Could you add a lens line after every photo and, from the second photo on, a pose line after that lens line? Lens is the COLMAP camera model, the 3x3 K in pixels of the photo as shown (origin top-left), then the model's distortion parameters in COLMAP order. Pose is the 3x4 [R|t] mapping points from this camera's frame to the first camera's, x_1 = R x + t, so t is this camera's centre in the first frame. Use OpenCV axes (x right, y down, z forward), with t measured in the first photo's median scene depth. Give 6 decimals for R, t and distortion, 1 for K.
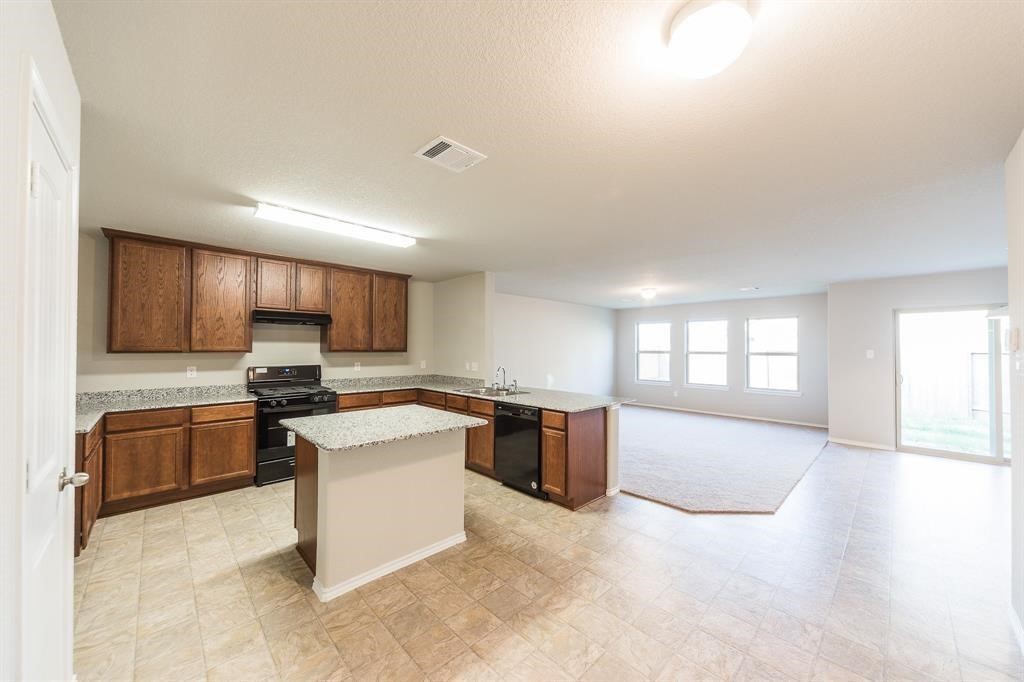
lens RADIAL K [[366.7, 0, 505.0], [0, 366.7, 343.6], [0, 0, 1]] dist [0.000150, -0.000128]
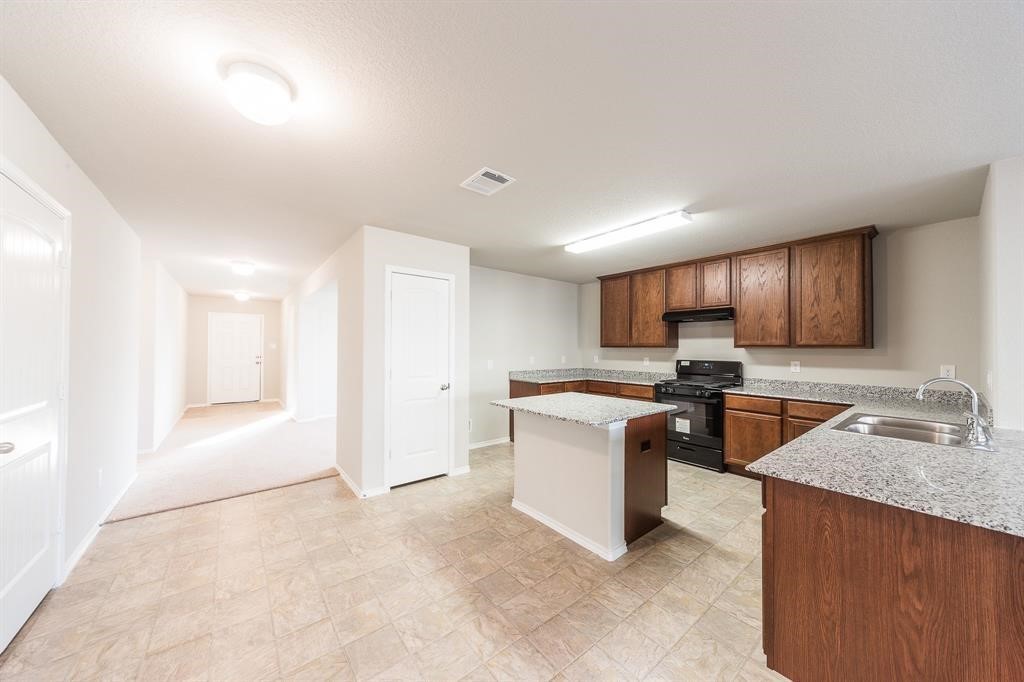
lens RADIAL K [[348.3, 0, 514.7], [0, 348.3, 342.8], [0, 0, 1]] dist [0.002662, -0.000099]
pose [[-0.069879, -0.018578, -0.997382, 0.544692], [0.007866, 0.999785, -0.019174, 0.029675], [0.997524, -0.009186, -0.069718, 0.627781]]
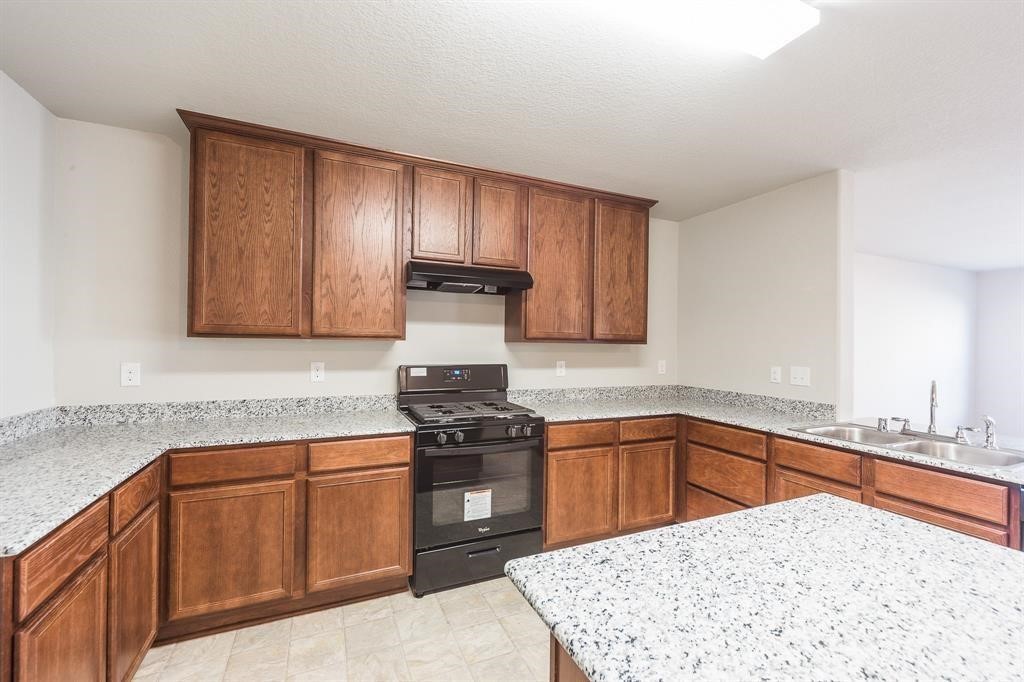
lens RADIAL K [[421.0, 0, 504.9], [0, 421.0, 344.4], [0, 0, 1]] dist [0.000139, 0.000032]
pose [[0.940206, 0.010036, -0.340460, -0.364966], [-0.005701, 0.999889, 0.013732, 0.023749], [0.340560, -0.010970, 0.940159, 0.498323]]
